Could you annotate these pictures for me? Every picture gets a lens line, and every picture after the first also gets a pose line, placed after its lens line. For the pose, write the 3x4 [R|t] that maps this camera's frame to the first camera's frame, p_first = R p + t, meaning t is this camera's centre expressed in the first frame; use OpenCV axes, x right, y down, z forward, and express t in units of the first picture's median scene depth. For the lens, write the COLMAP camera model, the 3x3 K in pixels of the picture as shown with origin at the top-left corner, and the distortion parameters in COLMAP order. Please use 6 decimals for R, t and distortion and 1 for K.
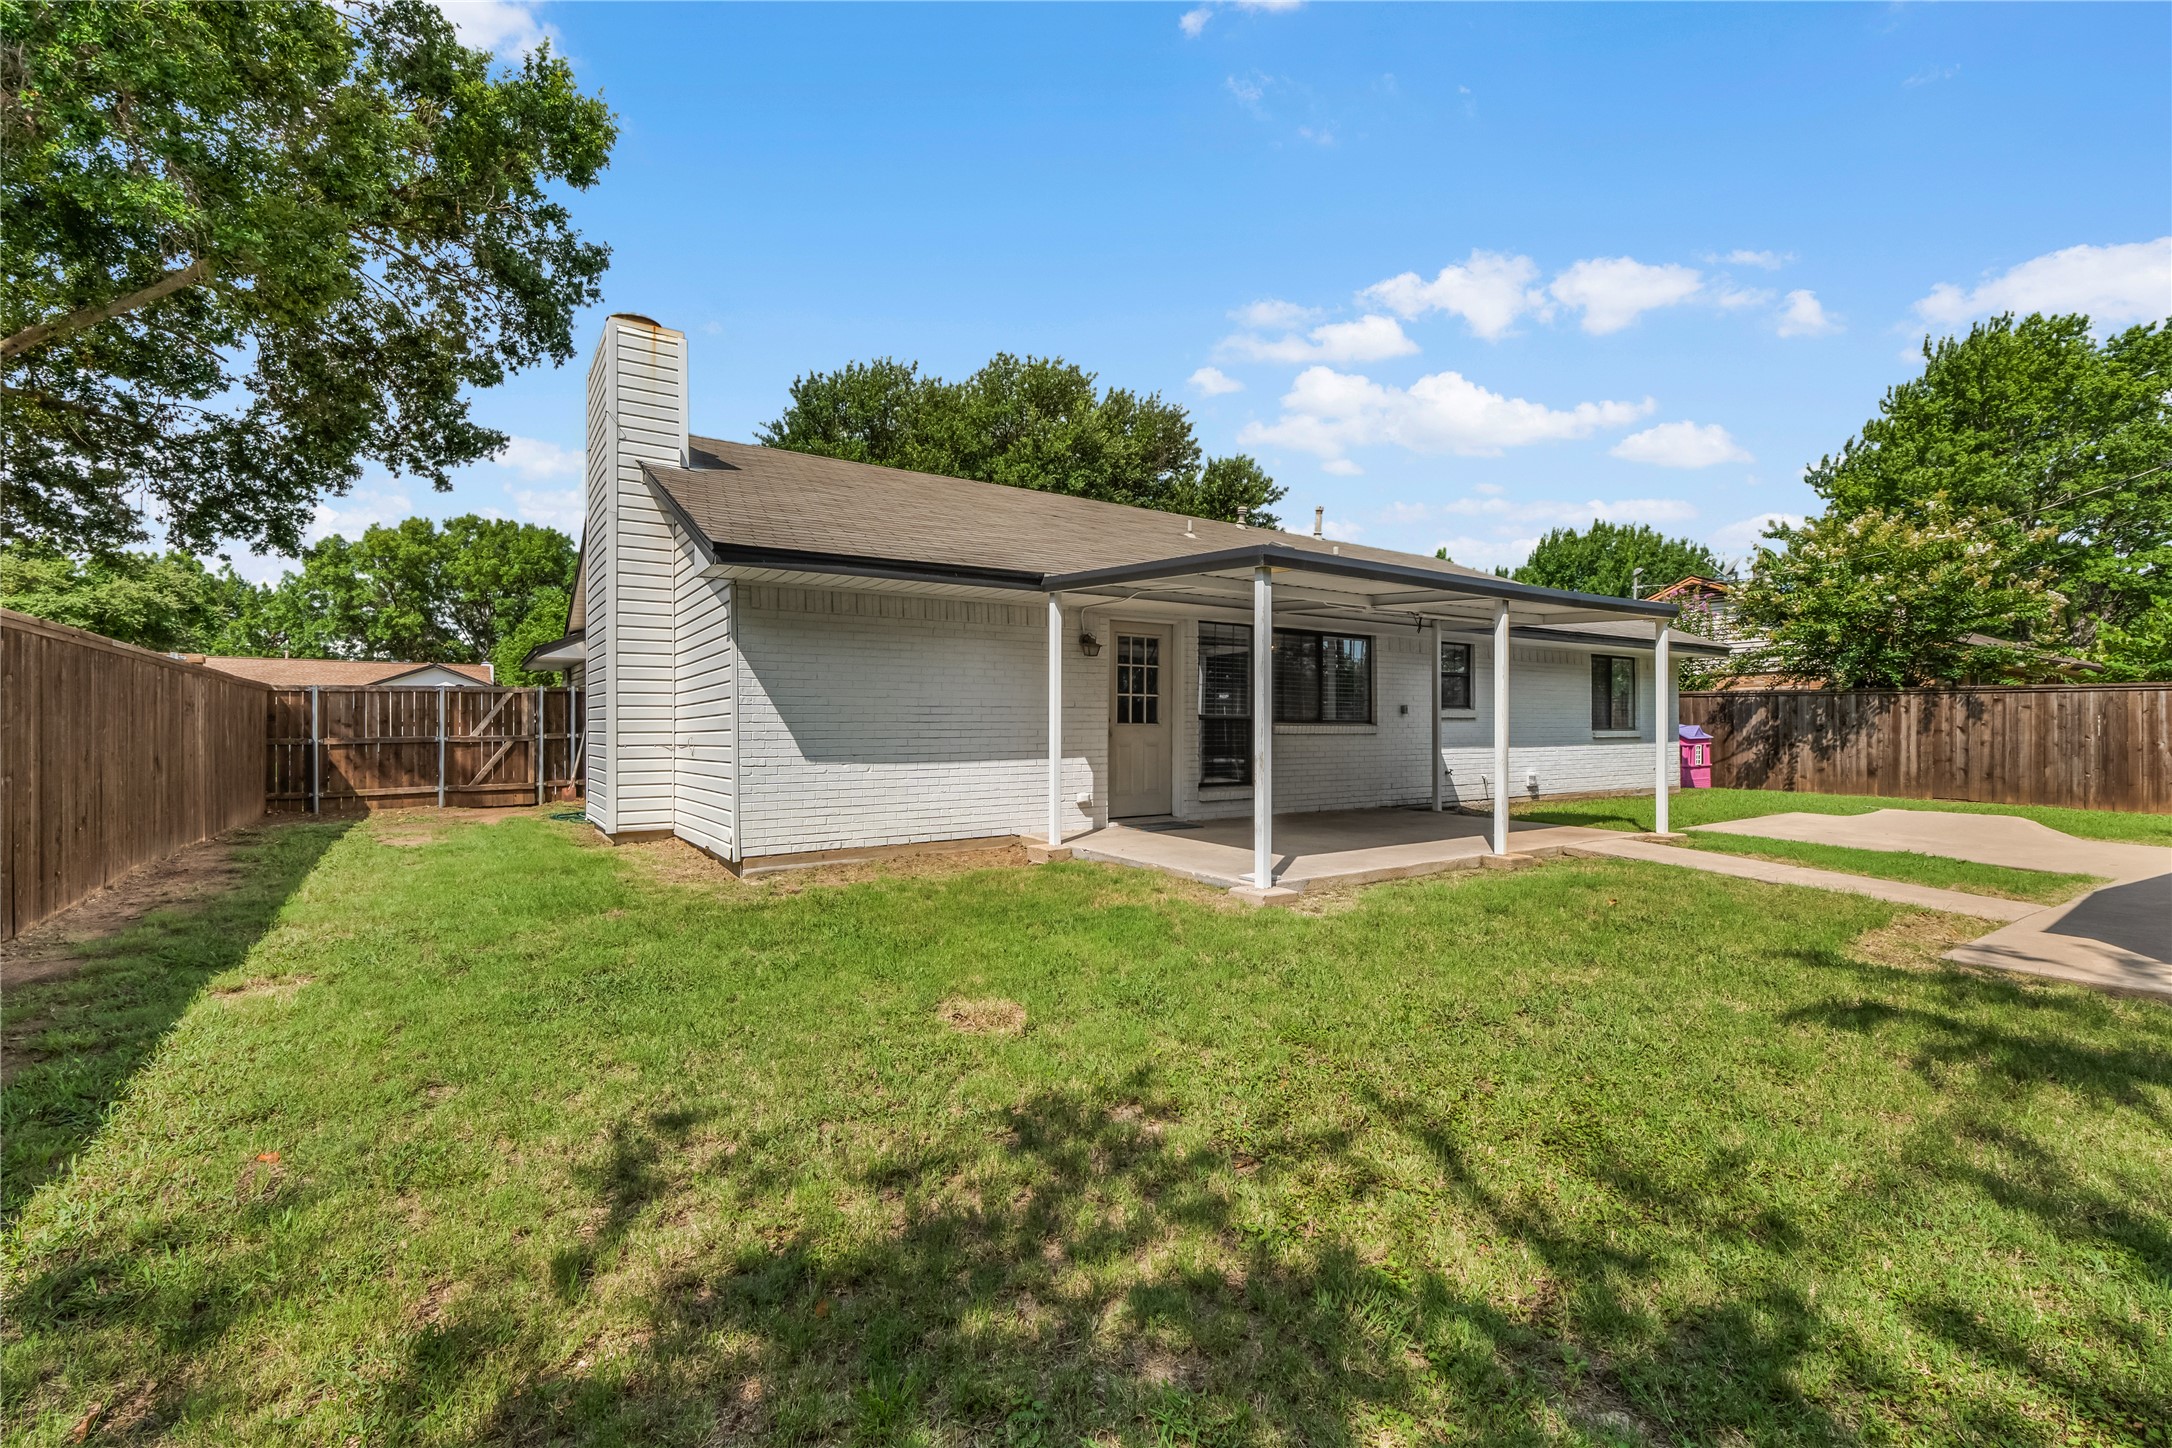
lens RADIAL K [[939.5, 0, 1054.5], [0, 939.5, 723.9], [0, 0, 1]] dist [-0.038755, -0.000039]
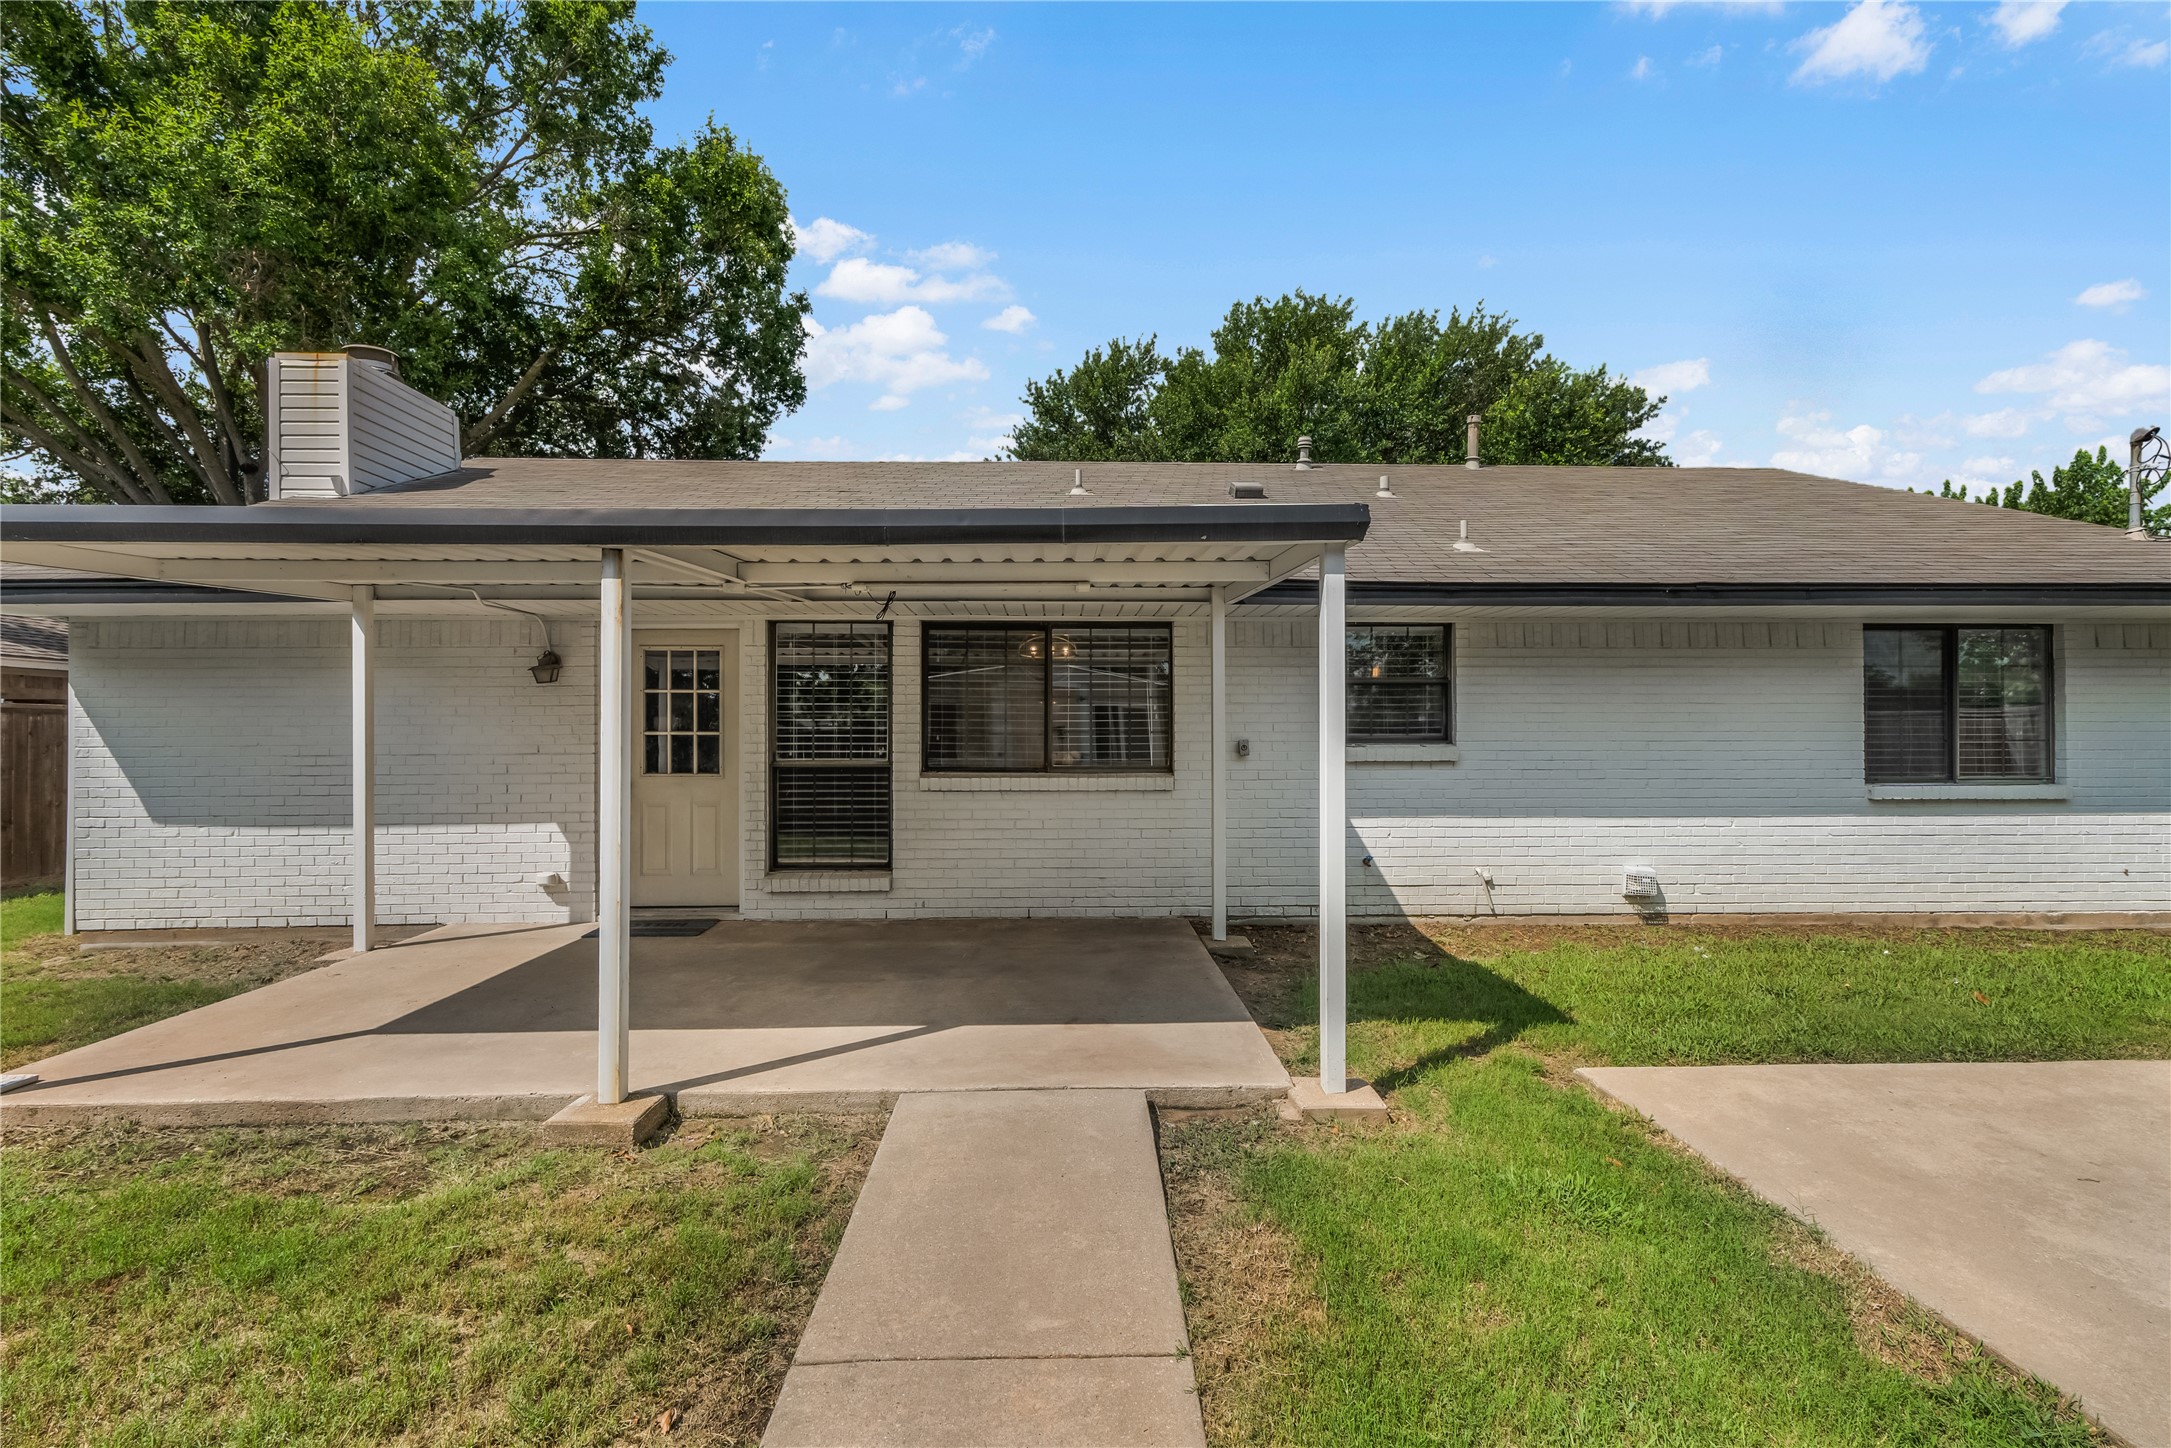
lens RADIAL K [[924.0, 0, 1089.7], [0, 924.0, 721.0], [0, 0, 1]] dist [0.008257, -0.000161]
pose [[0.847749, -0.009372, -0.530316, 0.700909], [0.005619, 0.999946, -0.008690, -0.031228], [0.530369, 0.004387, 0.847756, 0.563629]]
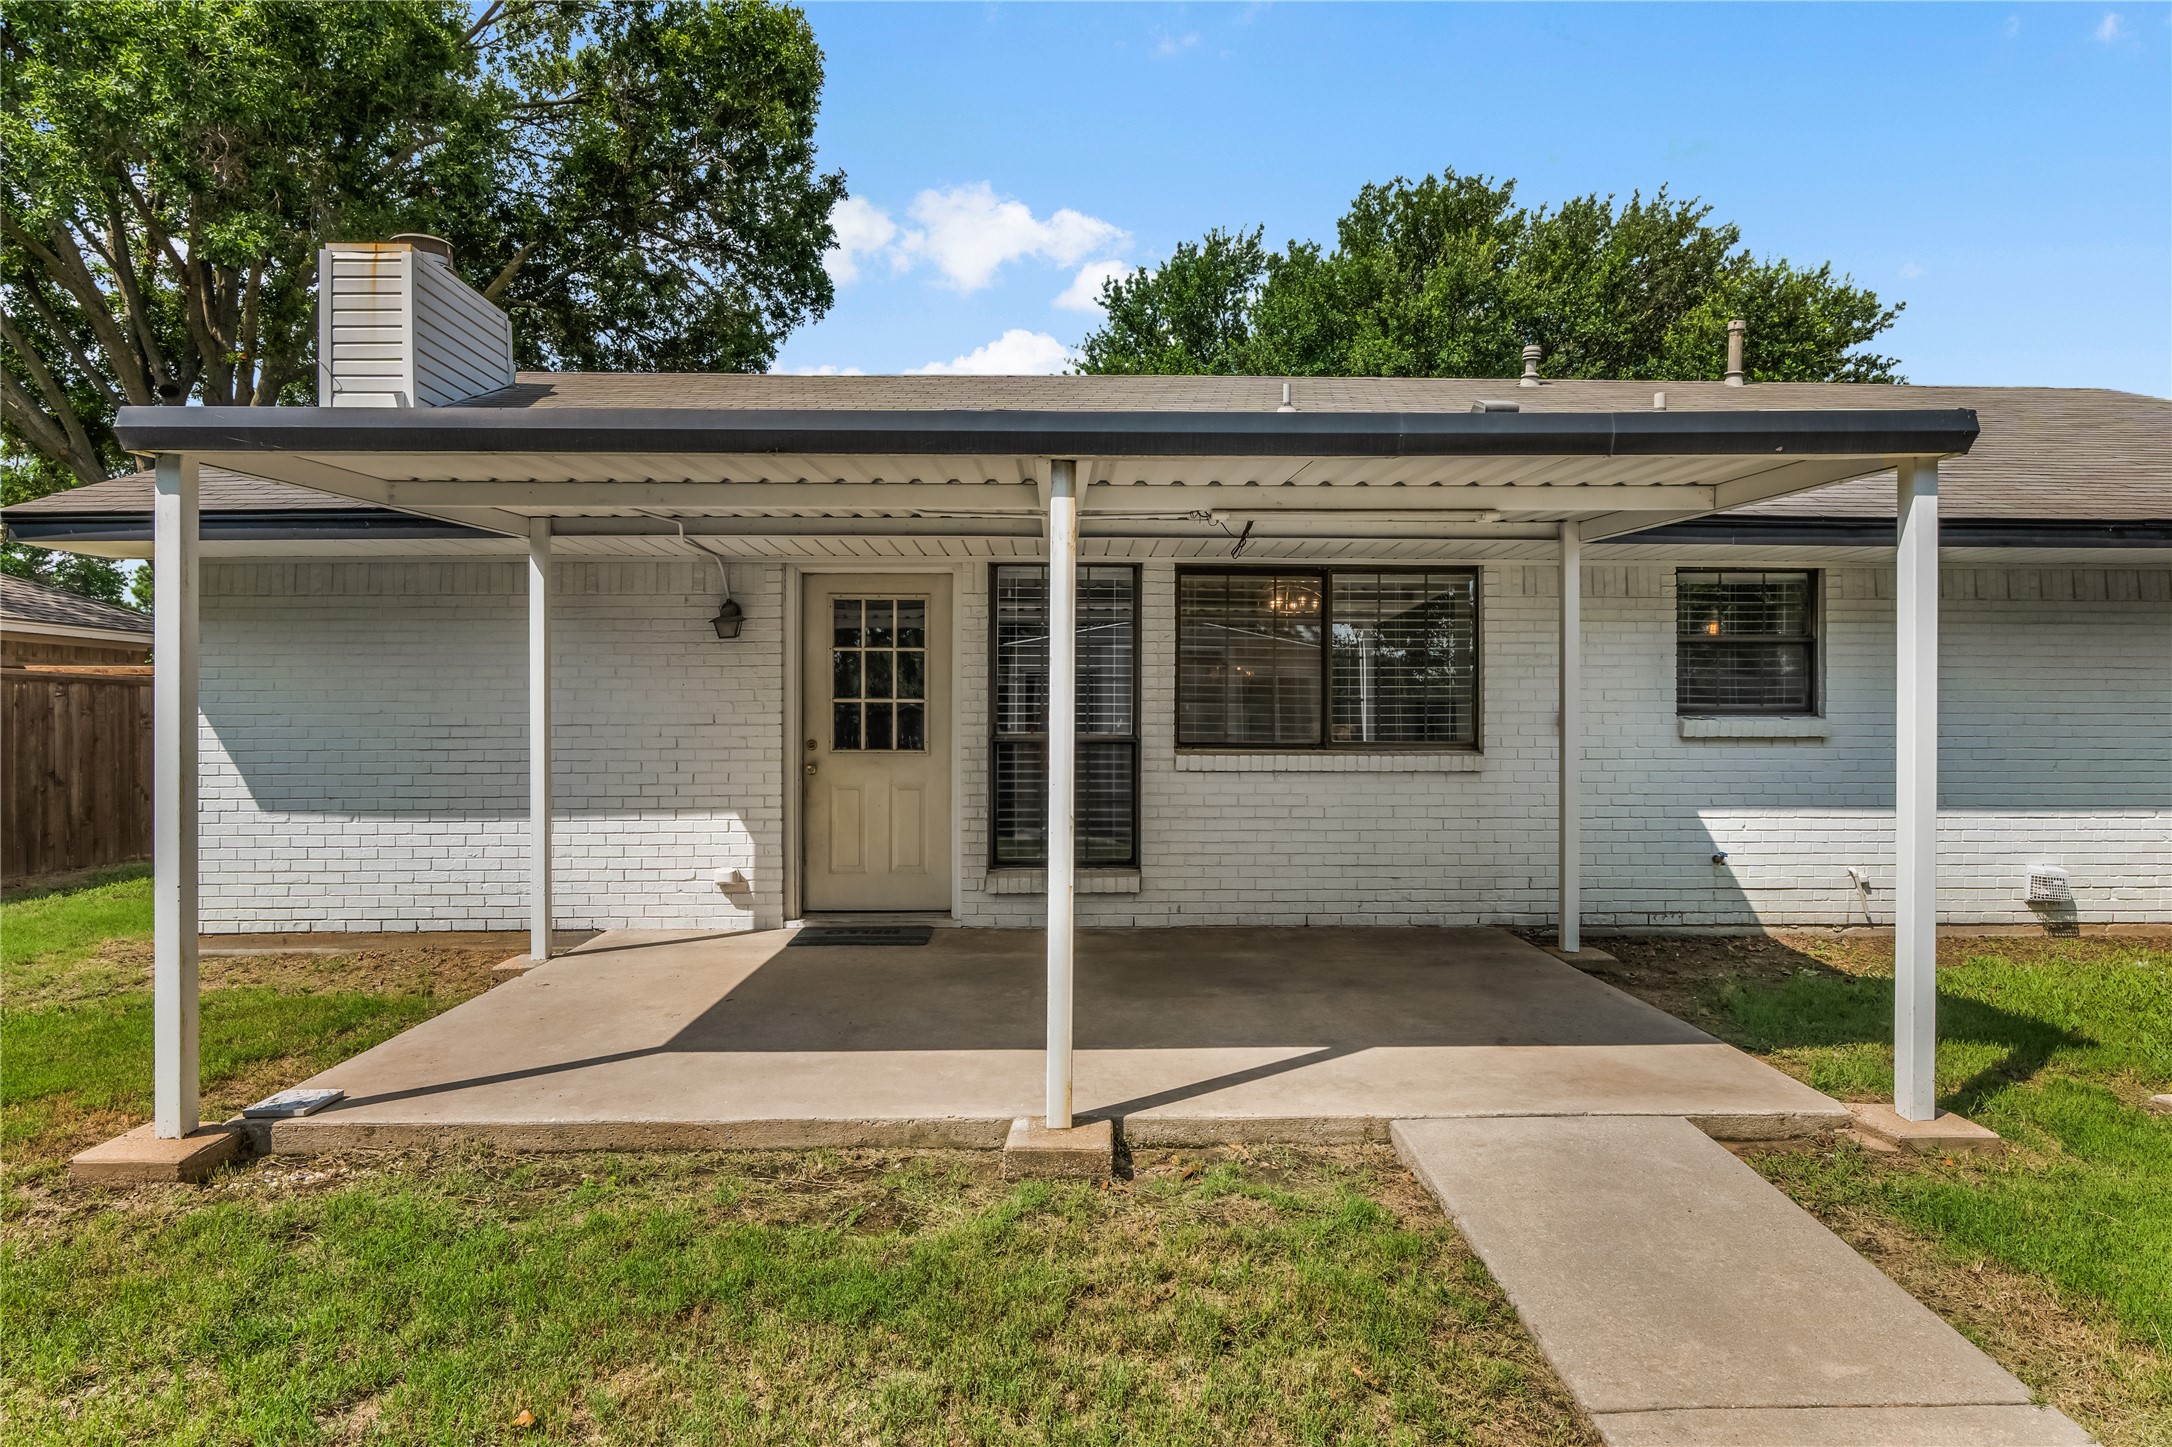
lens RADIAL K [[1139.4, 0, 1089.6], [0, 1139.4, 709.4], [0, 0, 1]] dist [-0.003353, -0.002121]
pose [[0.844566, -0.004656, -0.535431, 0.562437], [0.002706, 0.999987, -0.004429, -0.021163], [0.535445, 0.002292, 0.844567, 0.468271]]
